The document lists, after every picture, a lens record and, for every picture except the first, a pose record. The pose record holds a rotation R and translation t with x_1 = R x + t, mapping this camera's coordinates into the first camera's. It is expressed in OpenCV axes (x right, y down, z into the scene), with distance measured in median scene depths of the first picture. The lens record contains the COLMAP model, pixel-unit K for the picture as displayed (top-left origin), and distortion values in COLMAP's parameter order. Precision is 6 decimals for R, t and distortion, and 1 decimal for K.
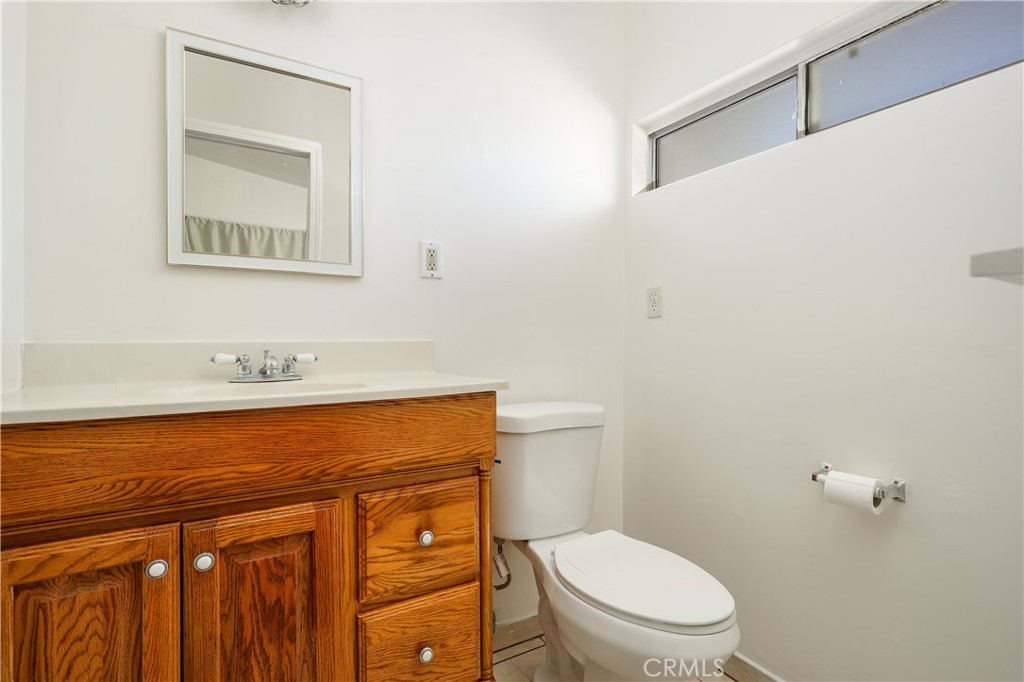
lens RADIAL K [[494.7, 0, 504.9], [0, 494.7, 340.9], [0, 0, 1]] dist [-0.009802, 0.001886]
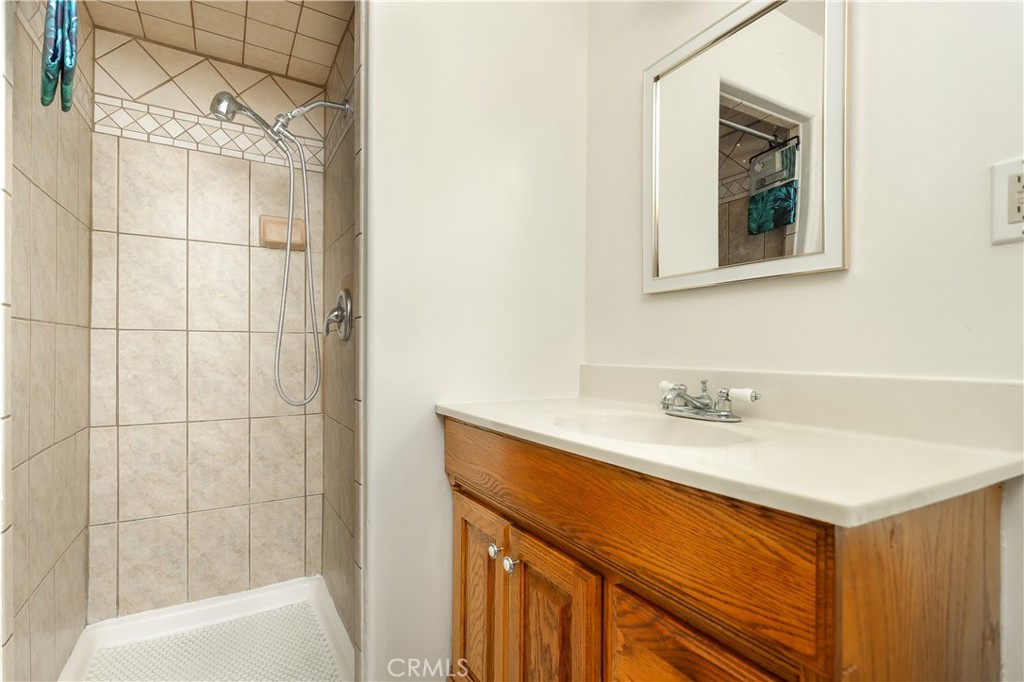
lens RADIAL K [[494.7, 0, 504.8], [0, 494.7, 347.8], [0, 0, 1]] dist [-0.009802, 0.001886]
pose [[-0.017474, 0.000518, -0.999847, 0.442075], [-0.003551, 0.999994, 0.000580, -0.044855], [0.999841, 0.003560, -0.017472, 0.837959]]
